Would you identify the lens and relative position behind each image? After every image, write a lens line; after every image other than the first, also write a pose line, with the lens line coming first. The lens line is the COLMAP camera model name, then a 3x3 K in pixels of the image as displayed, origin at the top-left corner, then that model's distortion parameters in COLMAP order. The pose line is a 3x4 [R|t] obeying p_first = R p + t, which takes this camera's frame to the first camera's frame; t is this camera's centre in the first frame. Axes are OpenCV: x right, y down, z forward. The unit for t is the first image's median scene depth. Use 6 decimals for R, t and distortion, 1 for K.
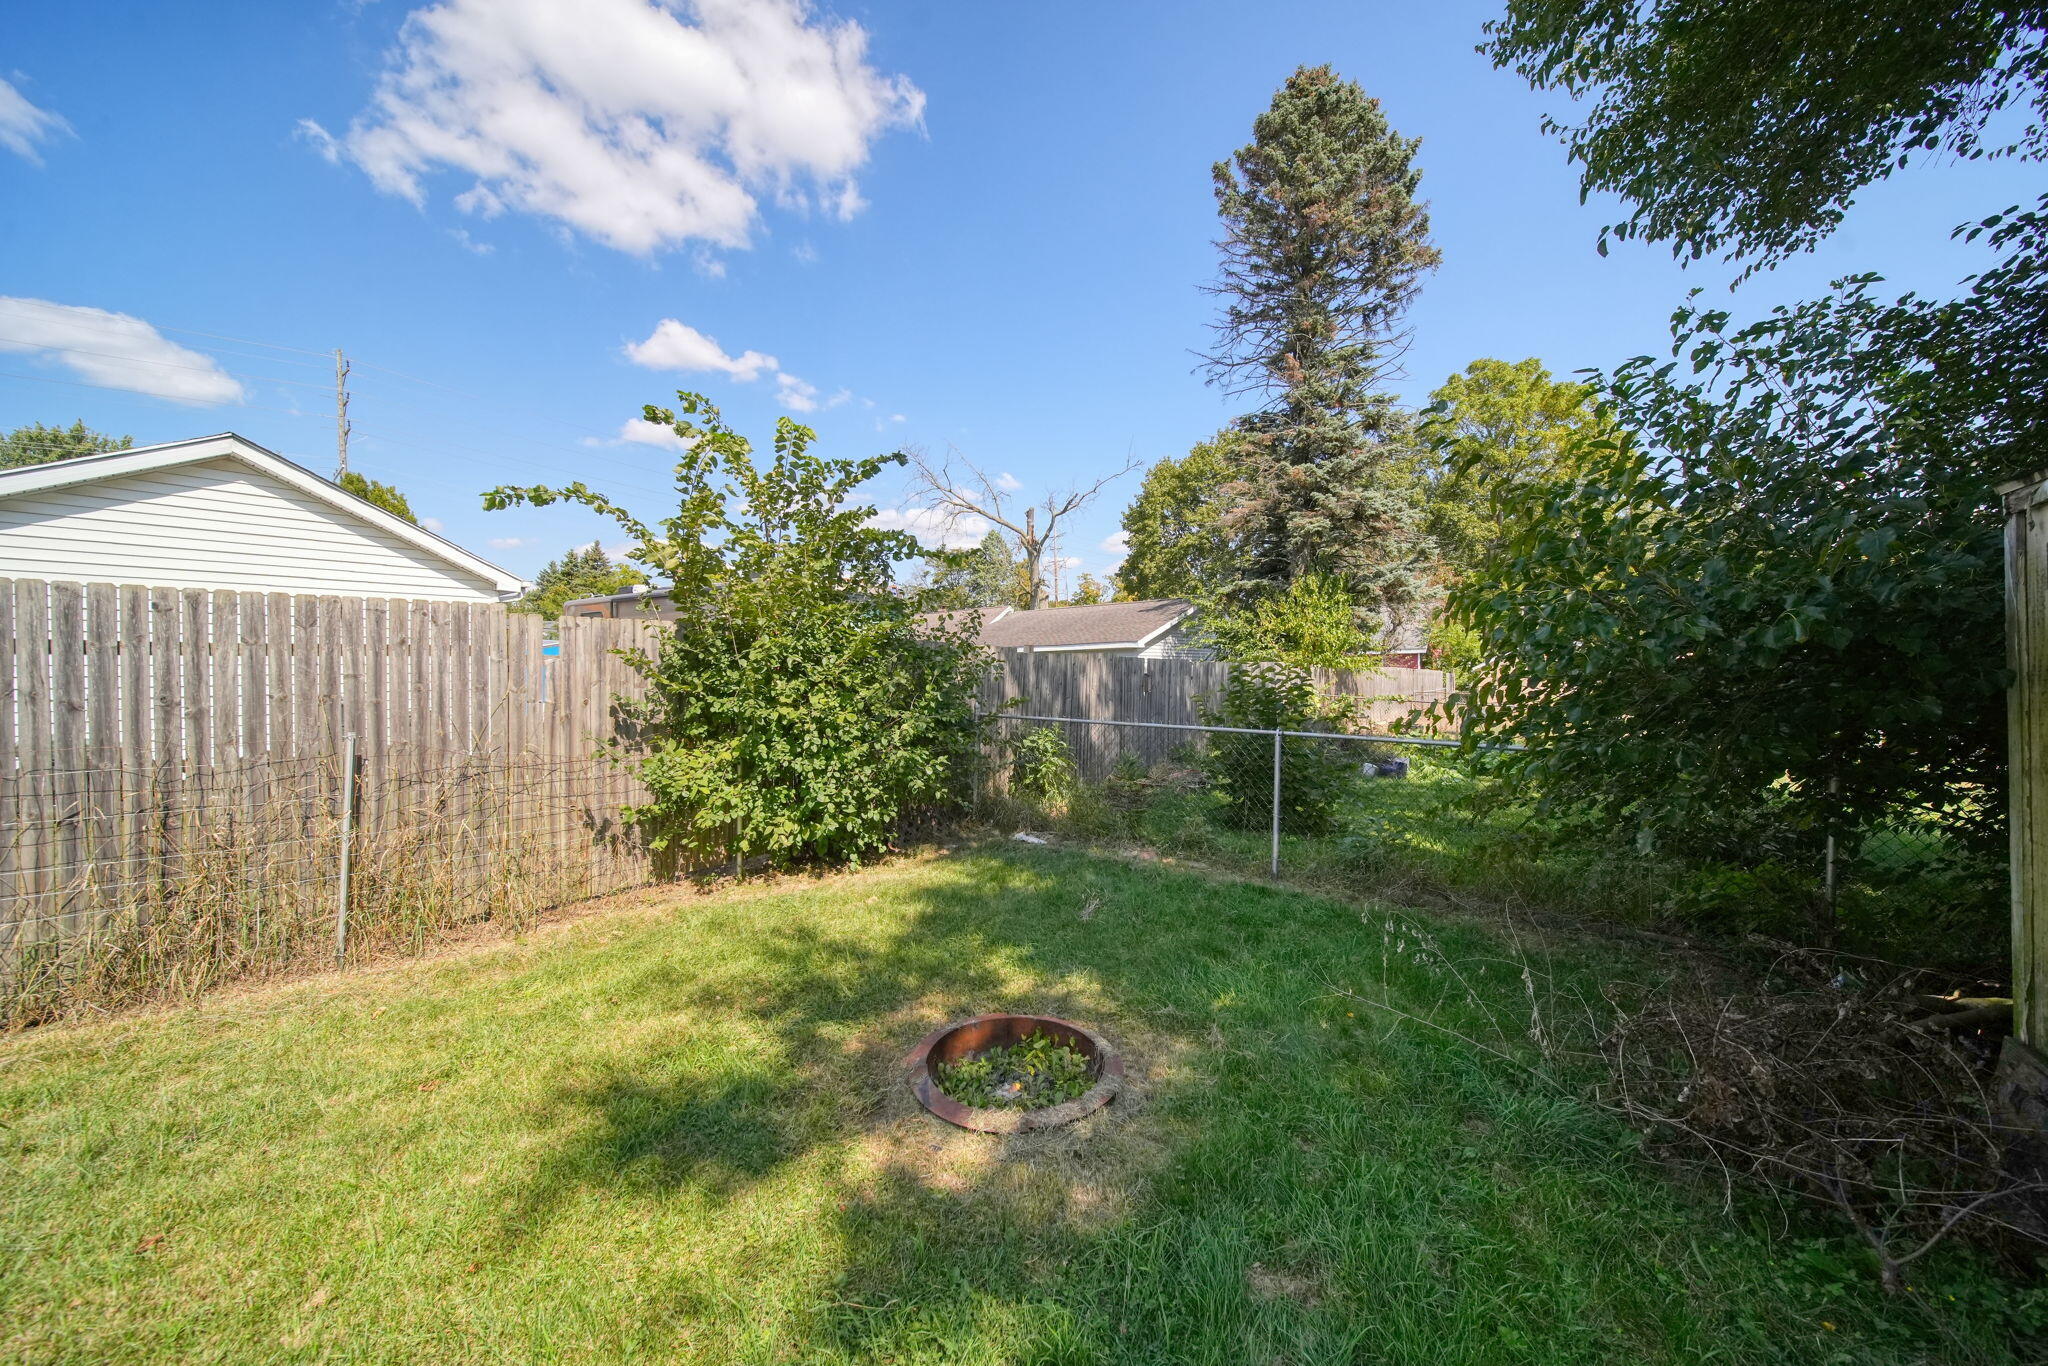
lens RADIAL K [[713.6, 0, 1012.6], [0, 713.6, 687.6], [0, 0, 1]] dist [0.016083, 0.000150]
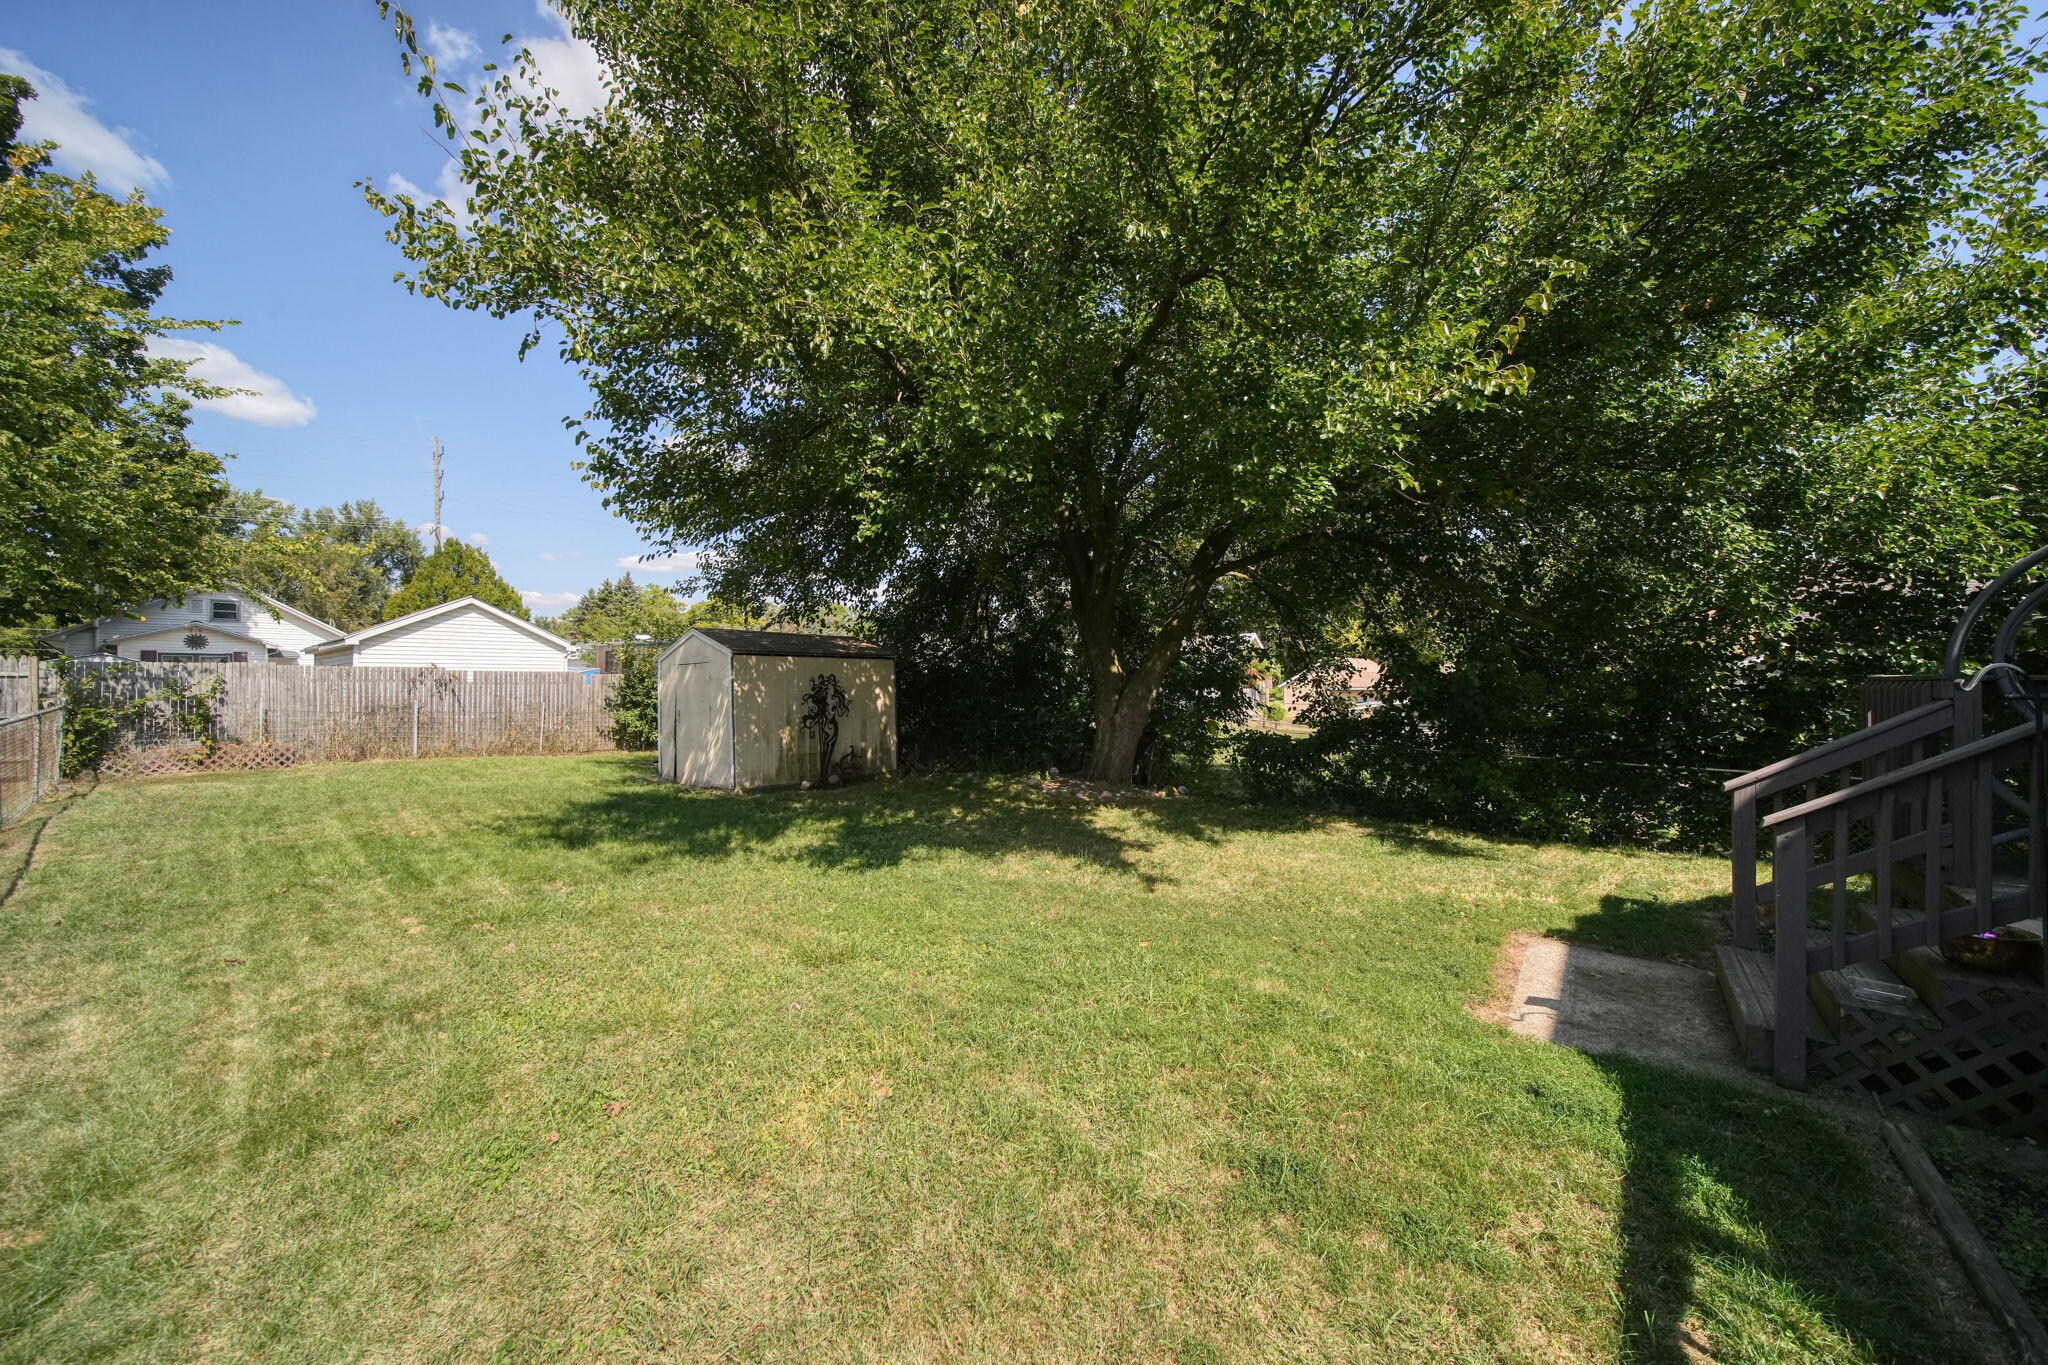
lens RADIAL K [[713.7, 0, 1022.5], [0, 713.7, 683.8], [0, 0, 1]] dist [0.001764, -0.002272]
pose [[0.999677, 0.007943, -0.024153, 1.578667], [-0.008454, 0.999741, -0.021139, 0.010864], [0.023979, 0.021336, 0.999485, -2.466081]]
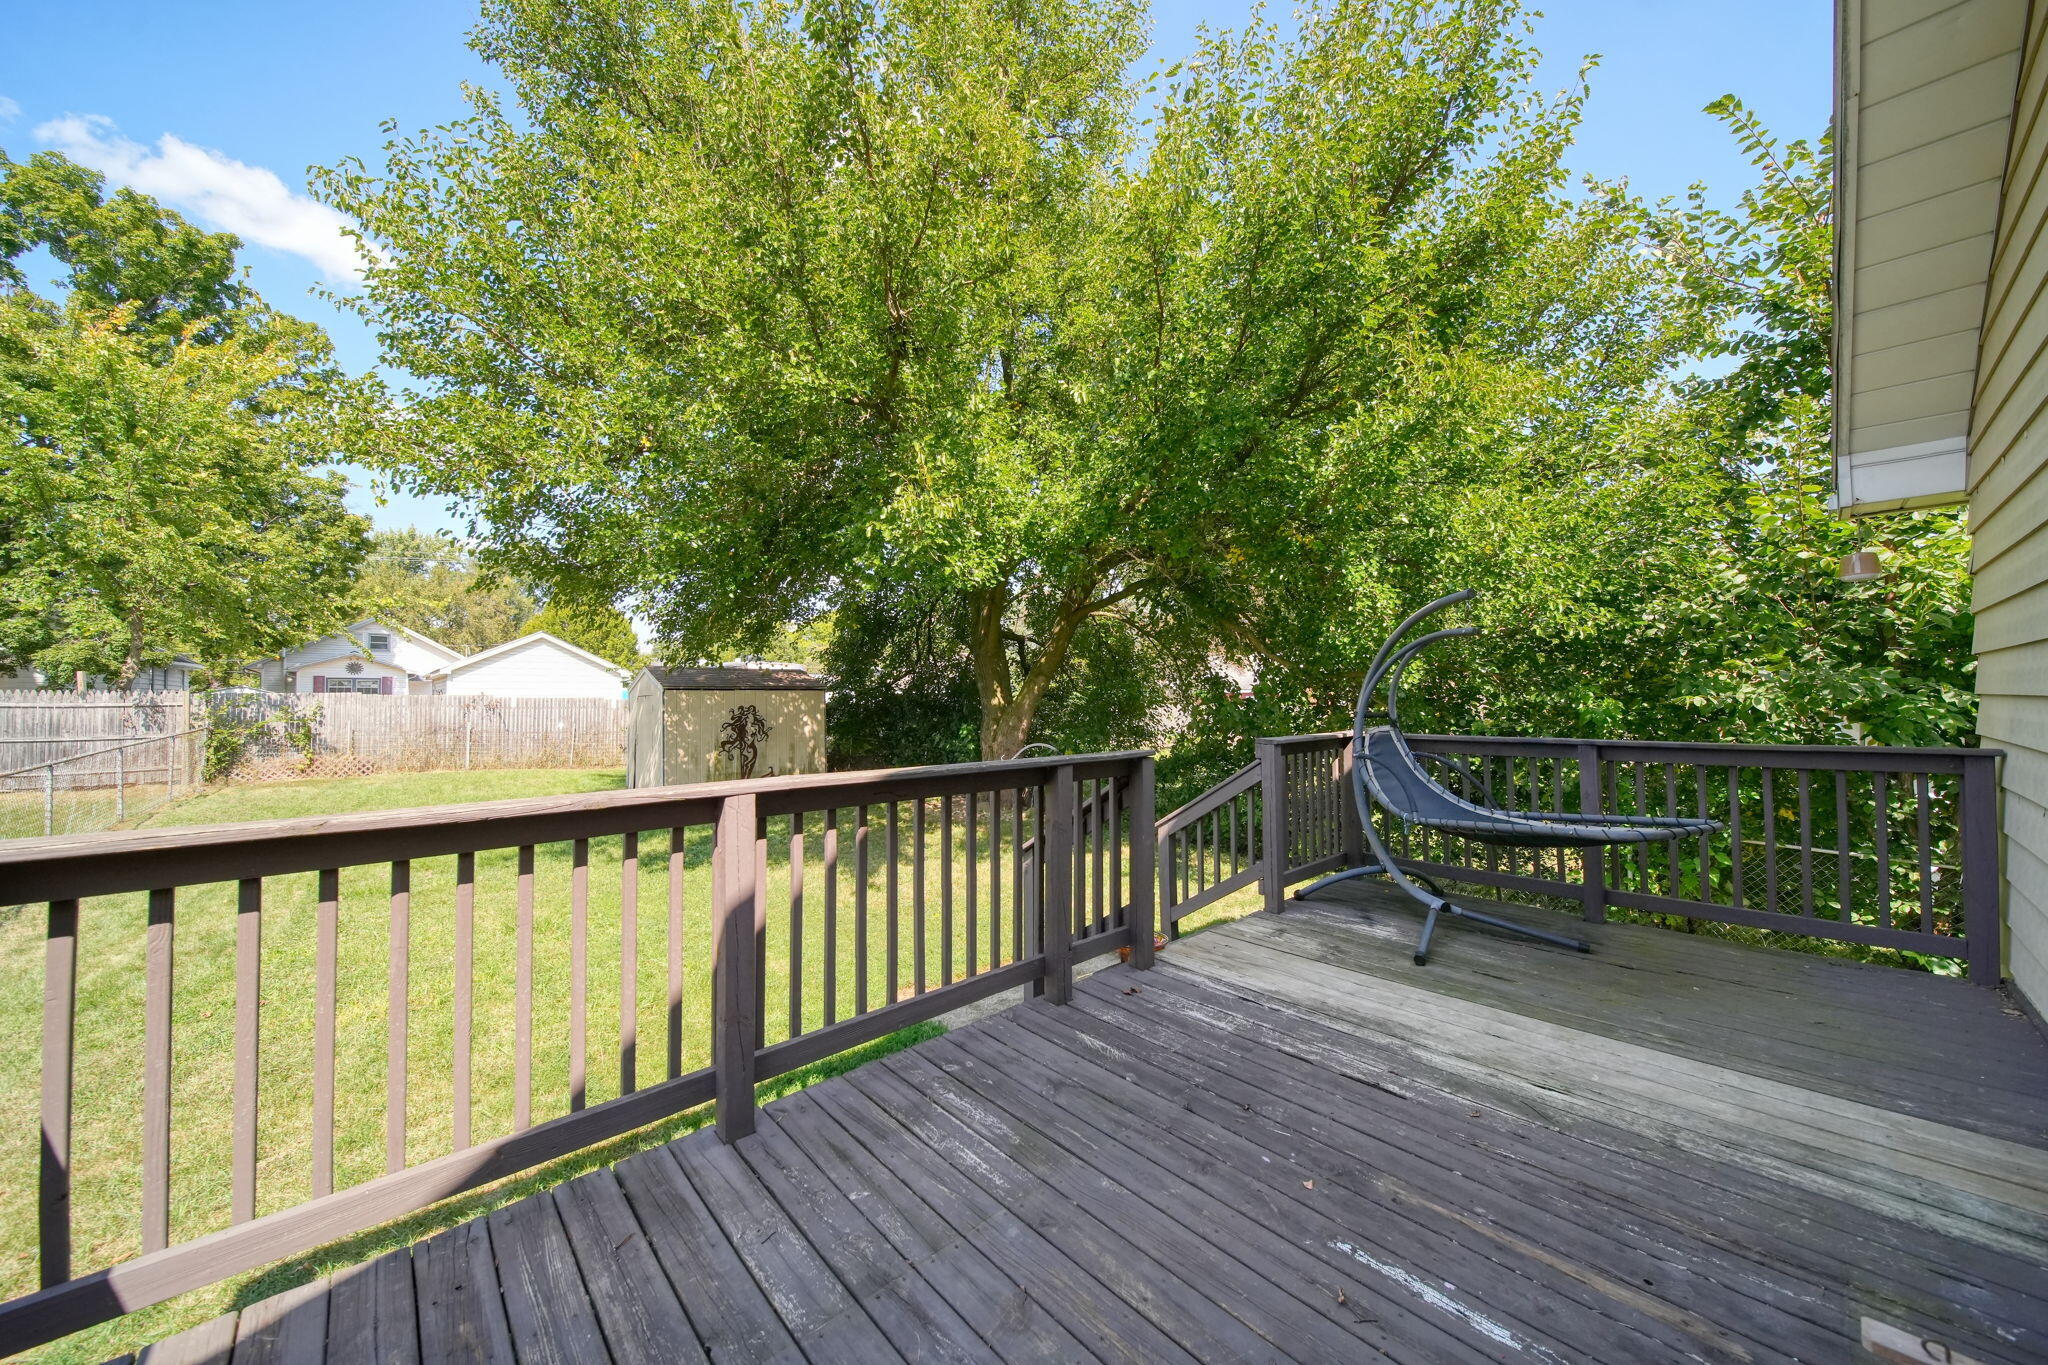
lens RADIAL K [[715.2, 0, 1023.6], [0, 715.2, 682.8], [0, 0, 1]] dist [0.000808, -0.002078]
pose [[0.985105, 0.006813, -0.171820, 2.363778], [-0.013991, 0.999078, -0.040599, -0.052320], [0.171385, 0.042398, 0.984291, -2.646067]]
